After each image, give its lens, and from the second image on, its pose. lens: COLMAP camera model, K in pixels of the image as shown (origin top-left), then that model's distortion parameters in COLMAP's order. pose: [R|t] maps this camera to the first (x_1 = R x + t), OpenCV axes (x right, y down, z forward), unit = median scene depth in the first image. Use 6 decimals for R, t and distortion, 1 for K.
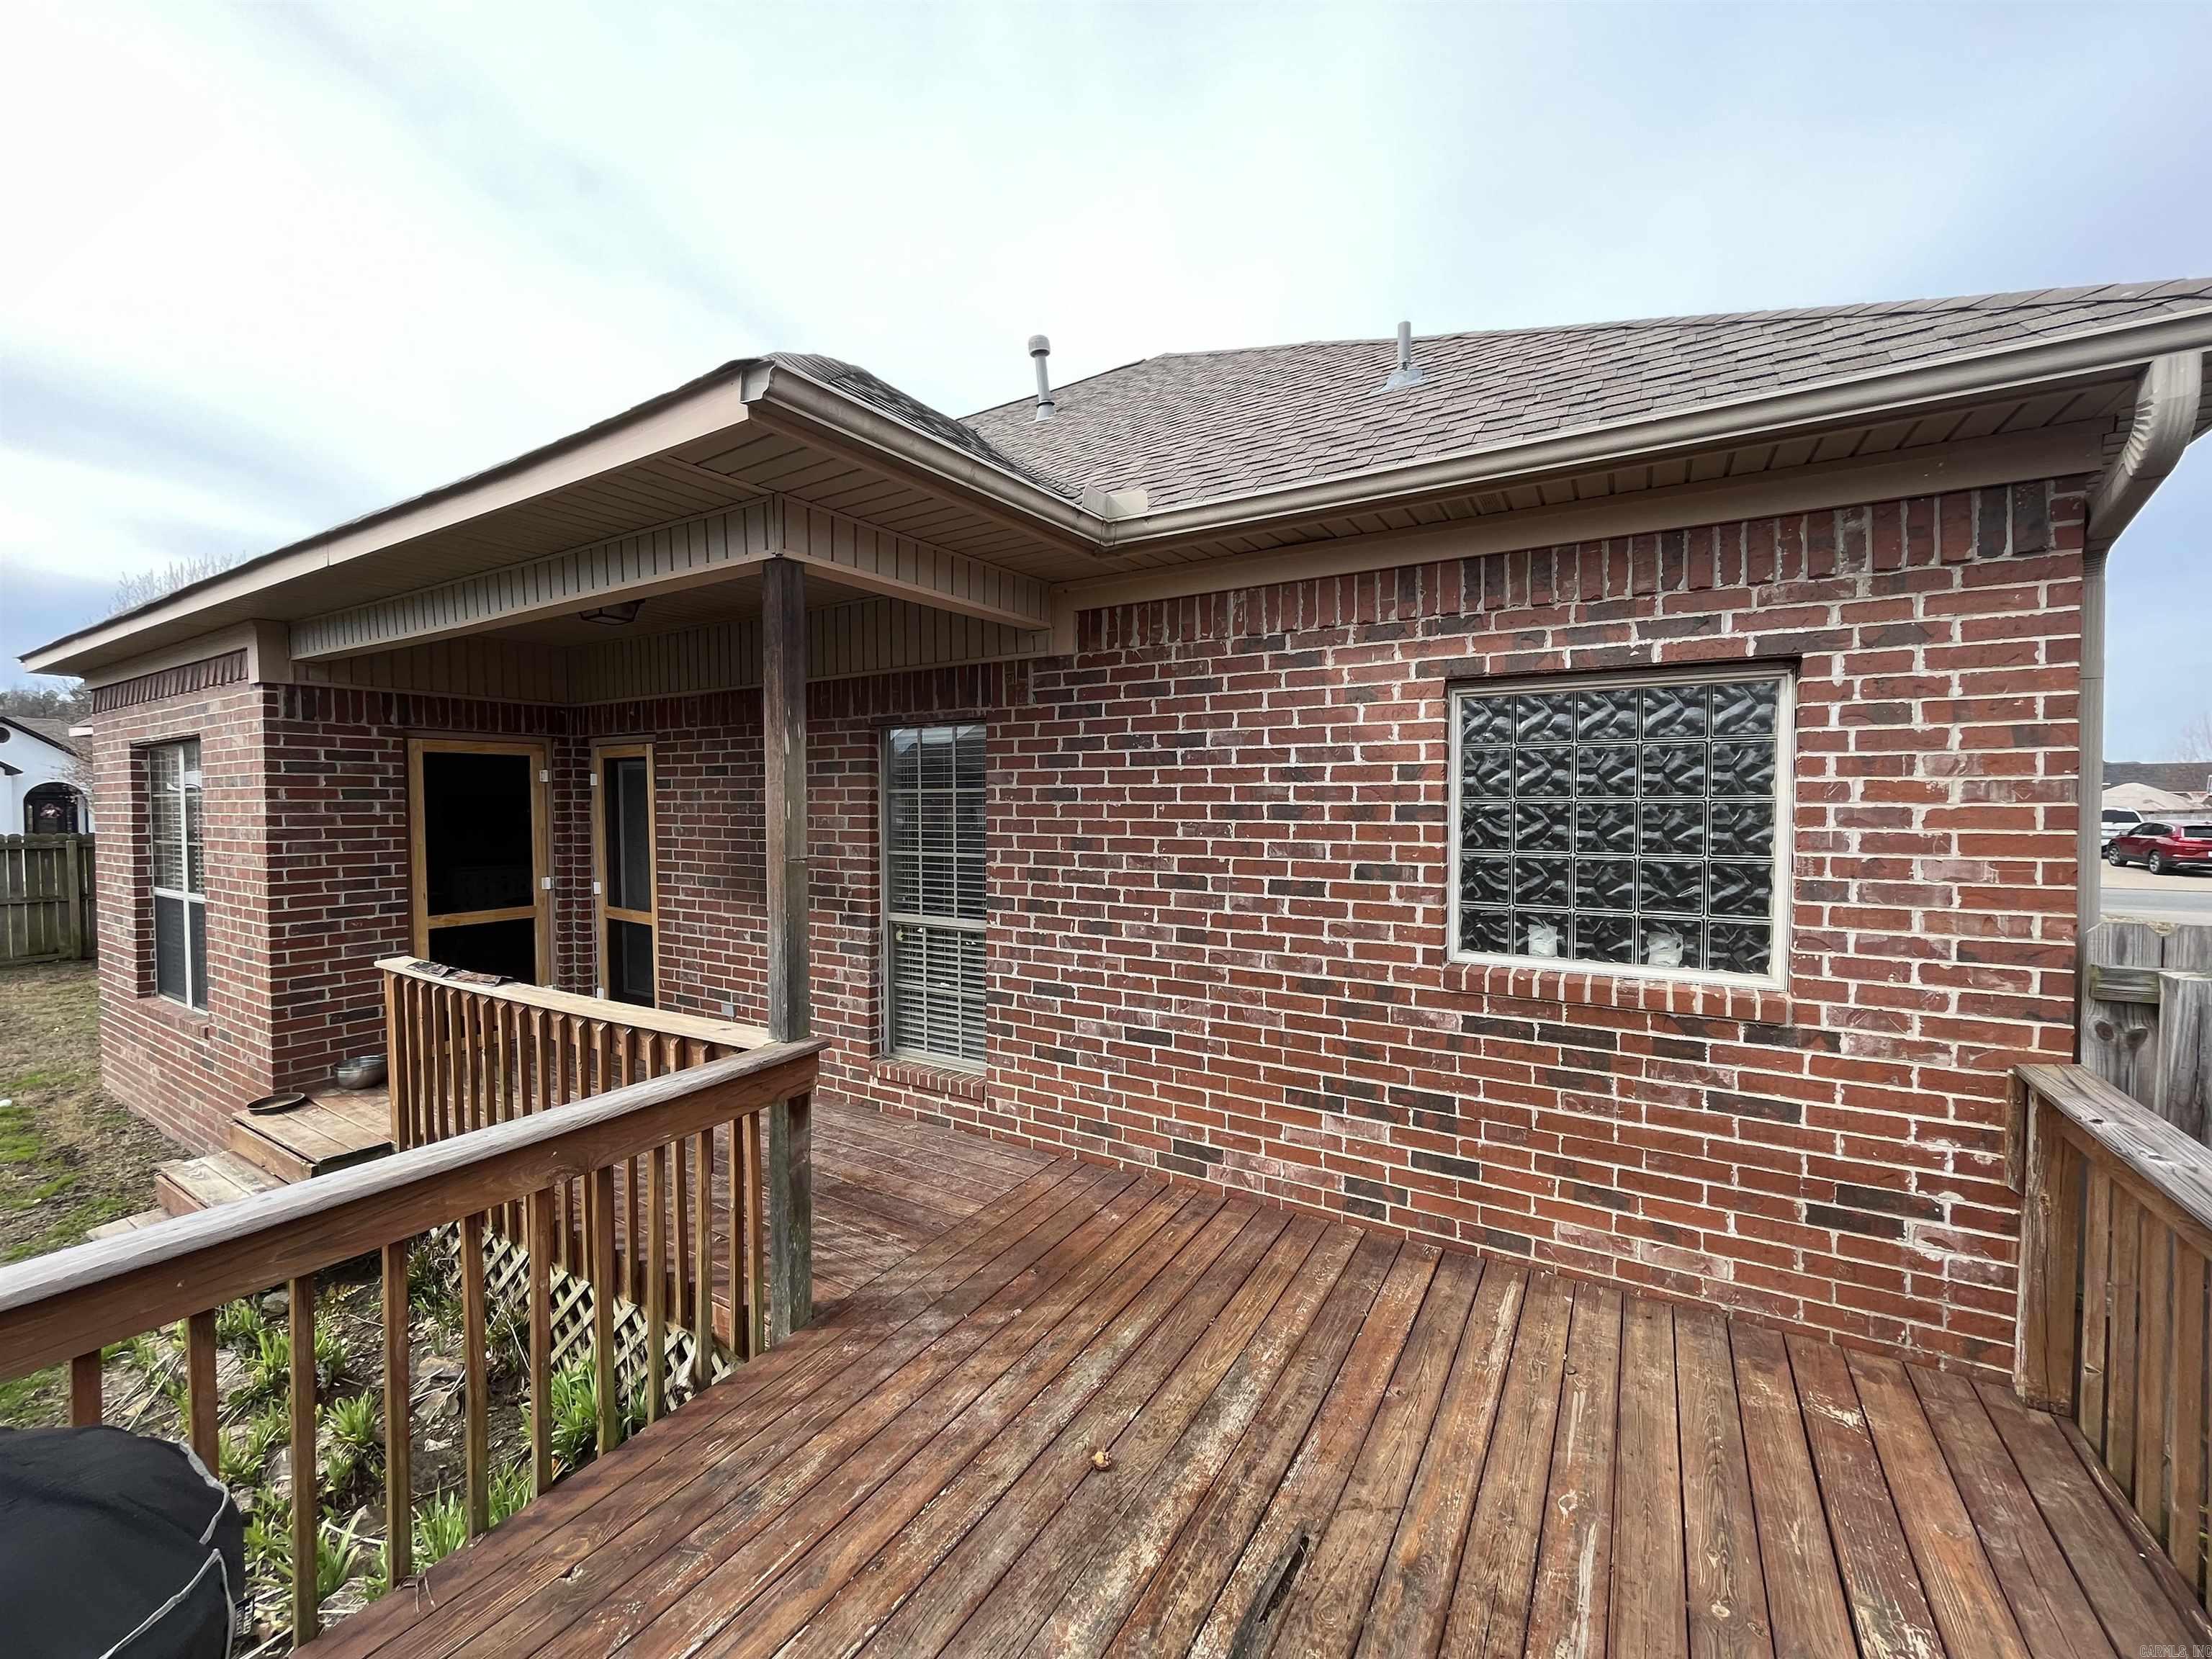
lens RADIAL K [[890.5, 0, 1103.7], [0, 890.5, 826.5], [0, 0, 1]] dist [-0.001724, -0.000279]
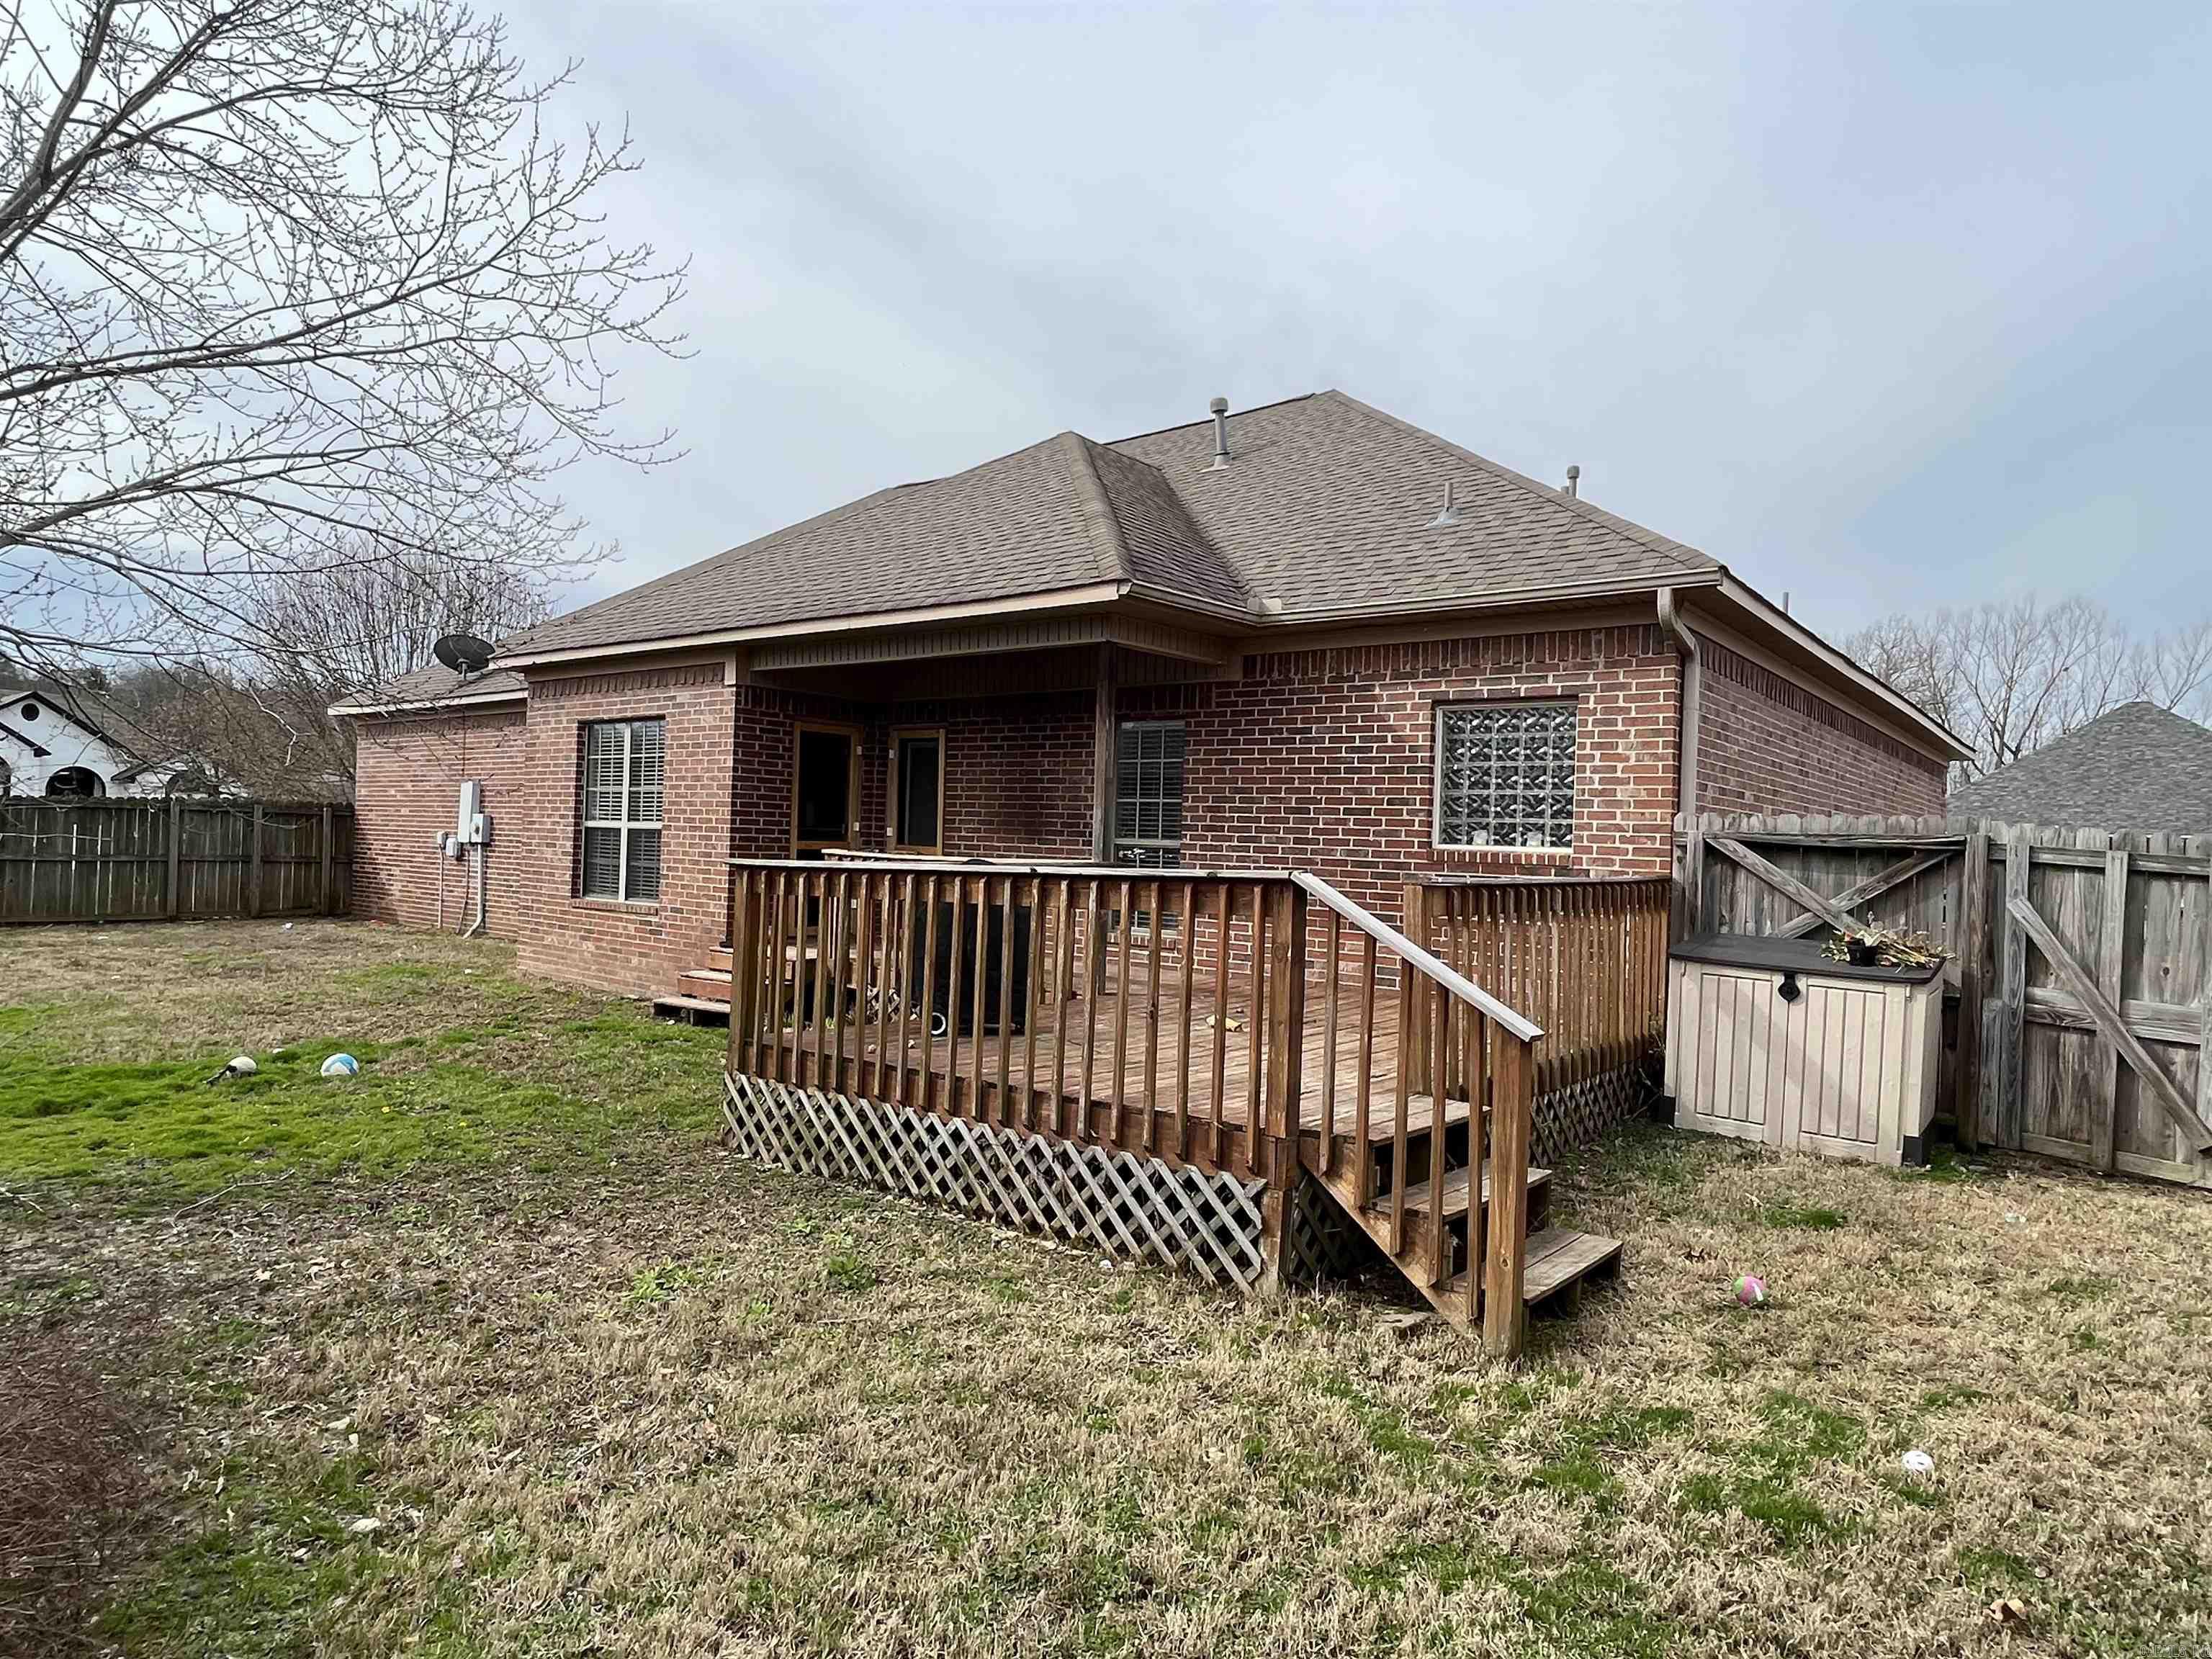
lens RADIAL K [[1297.8, 0, 1104.7], [0, 1297.8, 839.0], [0, 0, 1]] dist [0.001166, -0.001318]
pose [[0.991320, 0.034968, -0.126732, 0.040453], [-0.038983, 0.998809, -0.029338, 0.221419], [0.125555, 0.034024, 0.991503, -1.697976]]
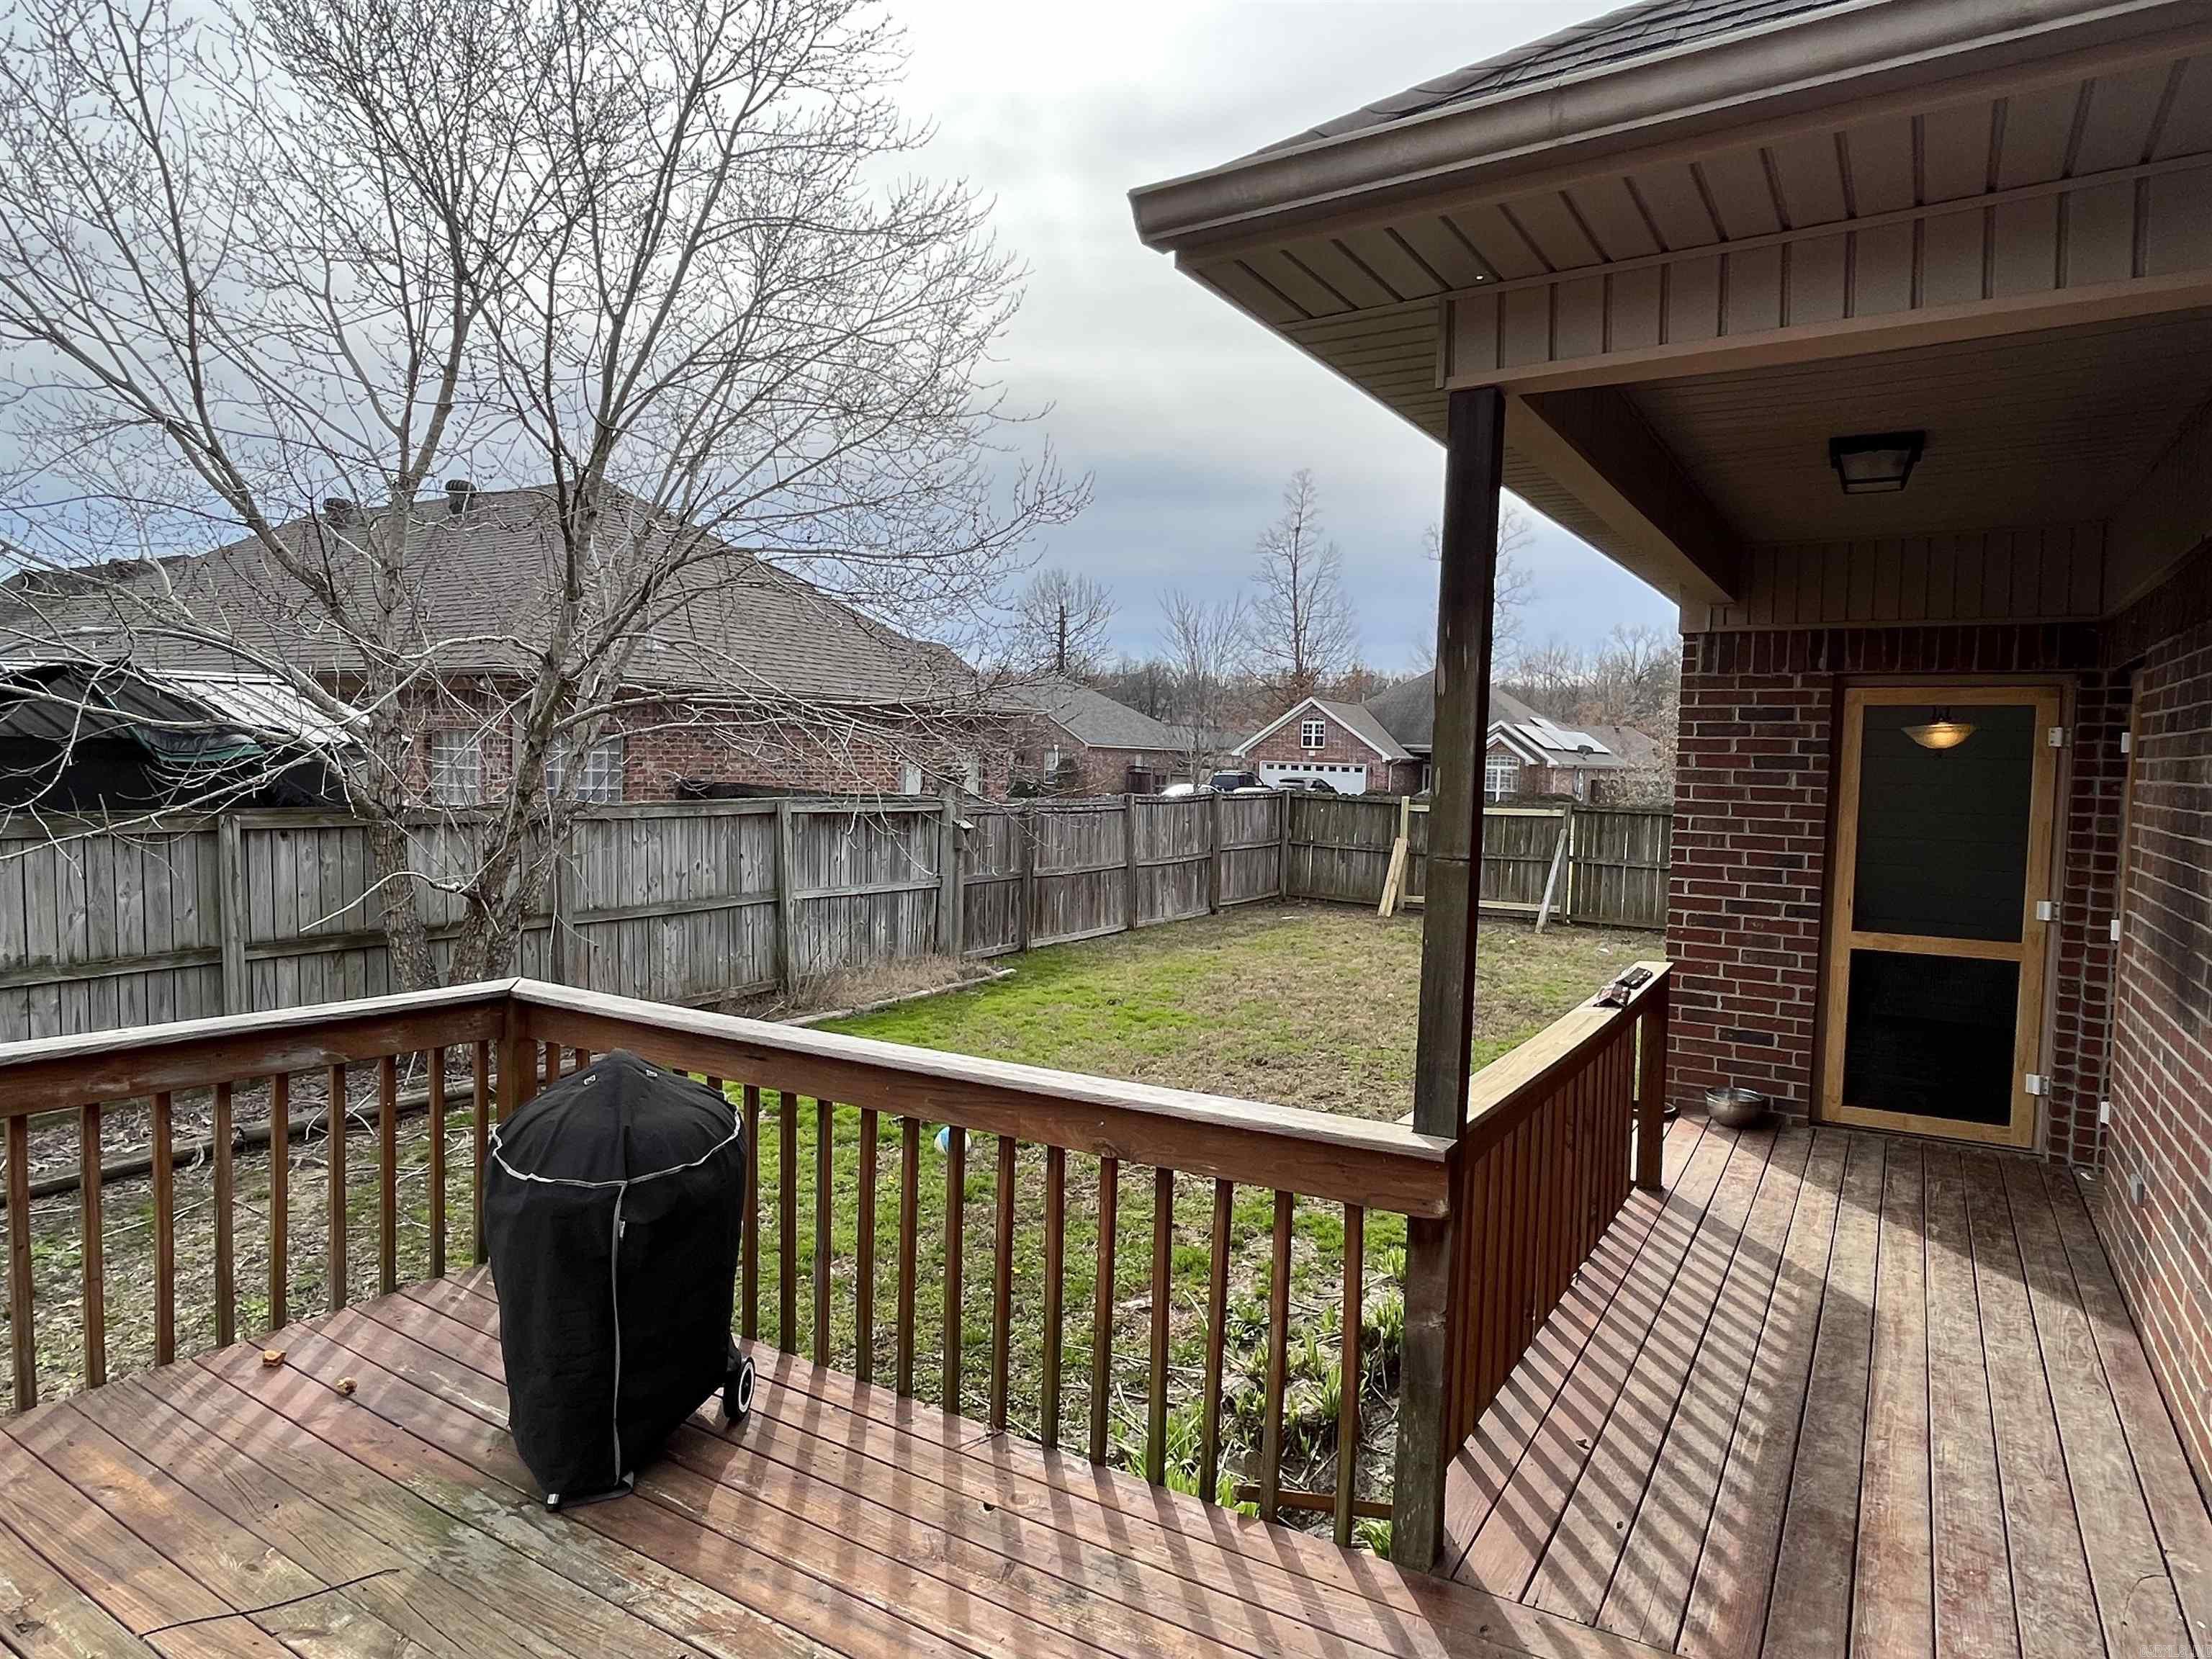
lens RADIAL K [[1297.8, 0, 1098.8], [0, 1297.8, 826.5], [0, 0, 1]] dist [0.001166, -0.001318]
pose [[-0.008938, 0.062242, -0.998021, 0.474789], [-0.048688, 0.996850, 0.062605, -0.032954], [0.998774, 0.049152, -0.005879, 0.598215]]
